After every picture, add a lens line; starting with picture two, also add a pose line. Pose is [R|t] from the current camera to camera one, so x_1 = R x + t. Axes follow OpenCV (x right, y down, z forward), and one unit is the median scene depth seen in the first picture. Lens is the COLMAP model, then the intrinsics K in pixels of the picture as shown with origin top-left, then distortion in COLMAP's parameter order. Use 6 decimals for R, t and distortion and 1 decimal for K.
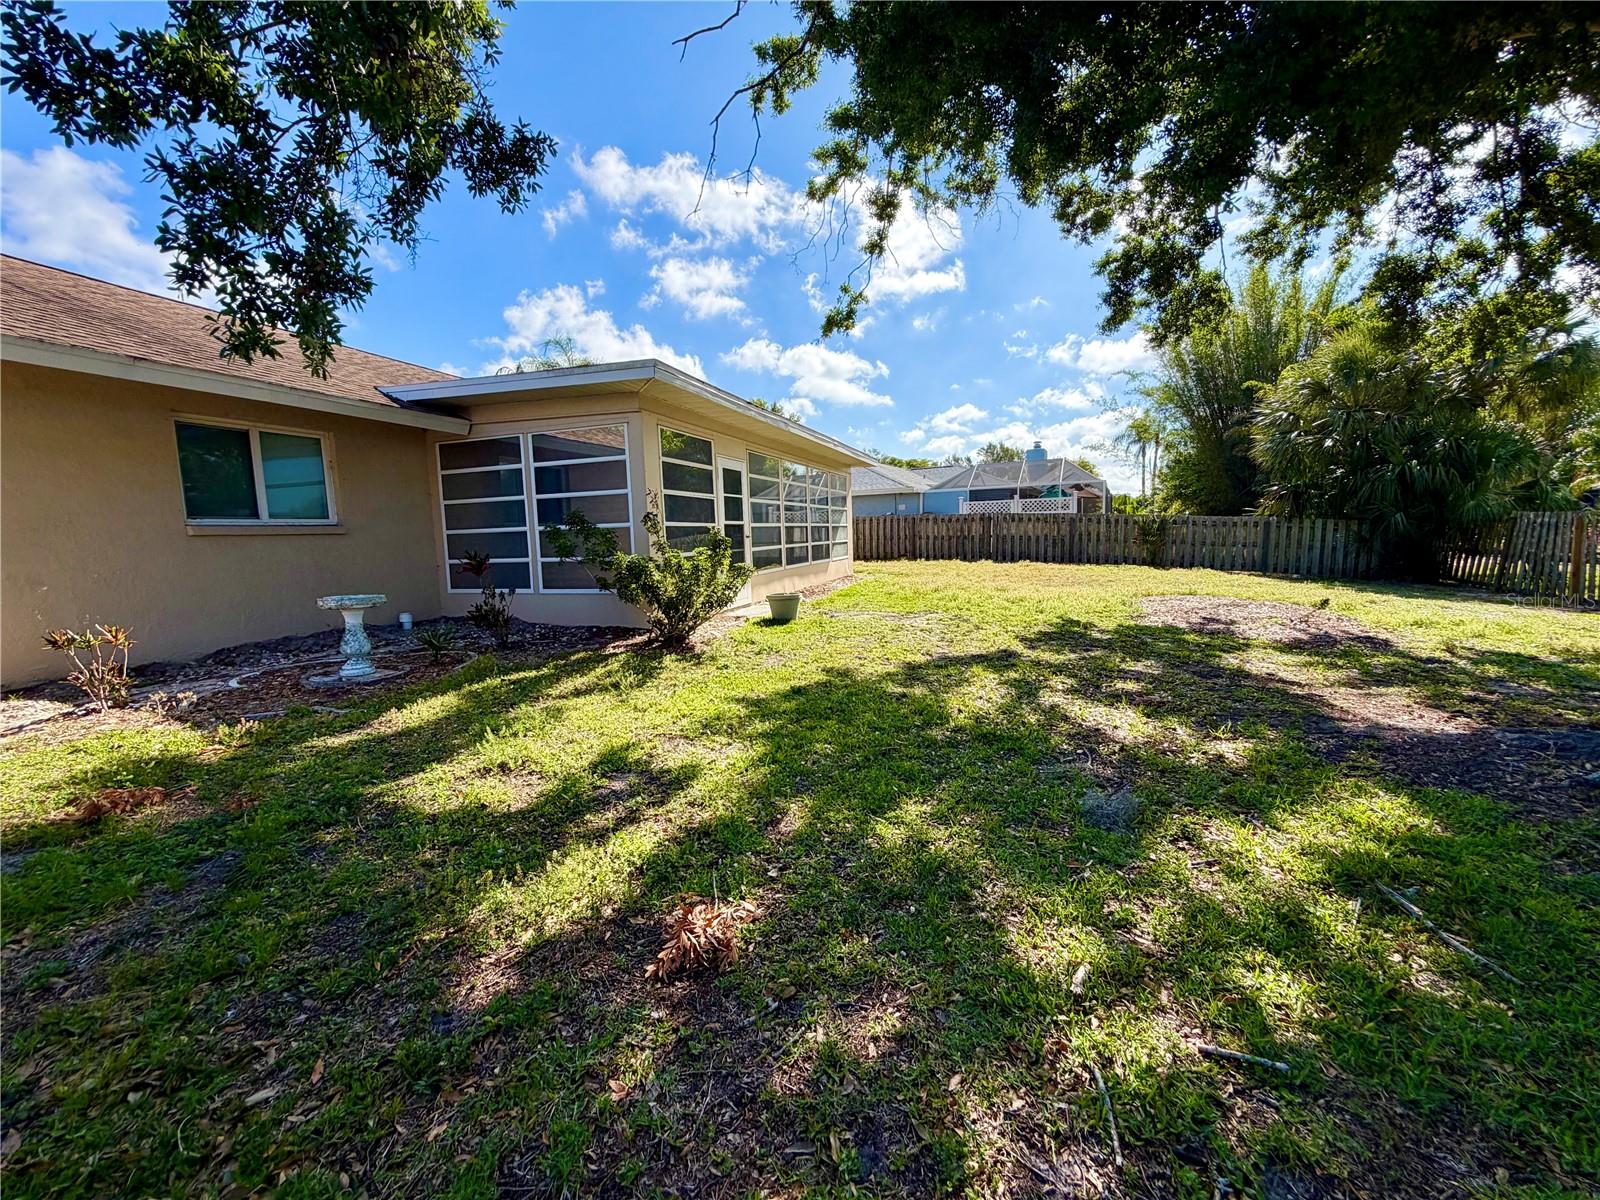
lens RADIAL K [[644.3, 0, 800.0], [0, 644.3, 600.0], [0, 0, 1]] dist [-0.002139, -0.000113]
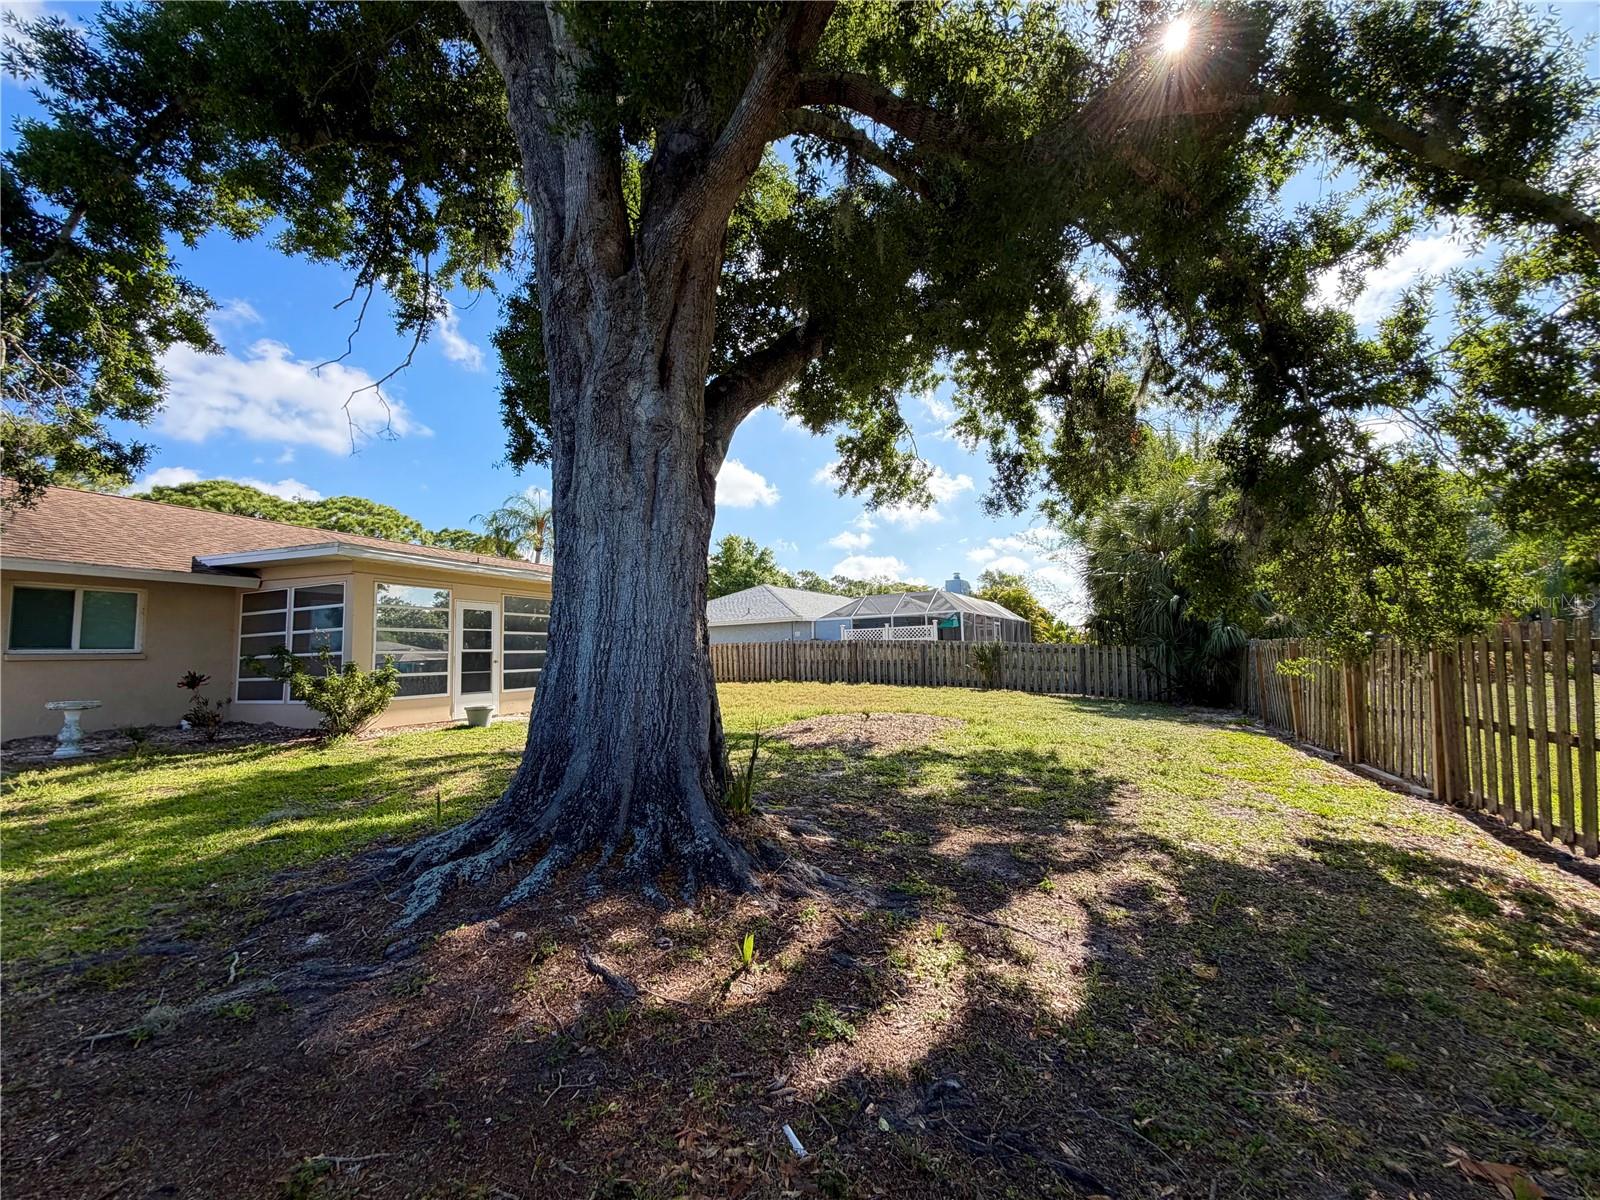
lens RADIAL K [[636.6, 0, 800.0], [0, 636.6, 600.0], [0, 0, 1]] dist [0.007783, 0.000075]
pose [[0.997763, -0.003052, -0.066775, 0.674384], [-0.009680, 0.981828, -0.189526, 0.018239], [0.066140, 0.189748, 0.979603, -0.250813]]
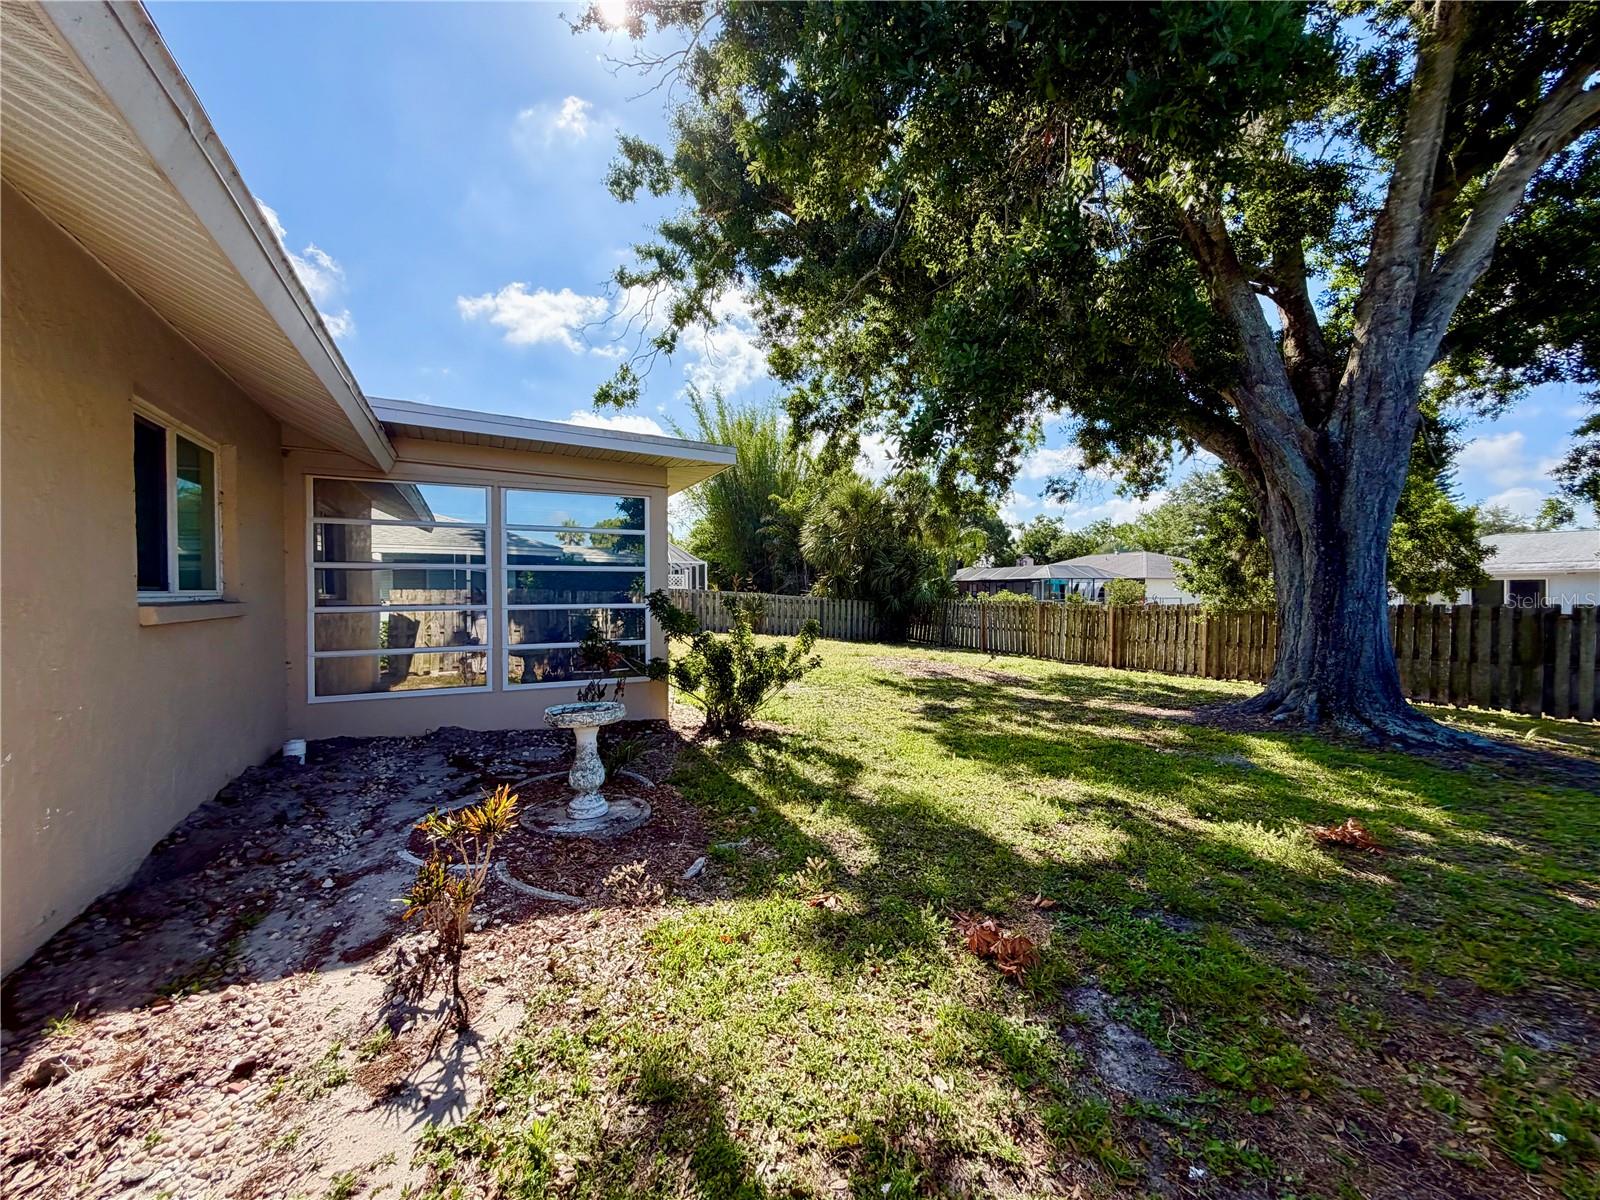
lens RADIAL K [[644.3, 0, 800.0], [0, 644.3, 600.0], [0, 0, 1]] dist [-0.002139, -0.000113]
pose [[0.689360, 0.017002, 0.724219, -0.649622], [0.060293, 0.994909, -0.080747, -0.032665], [-0.721905, 0.099329, 0.684826, 0.187970]]
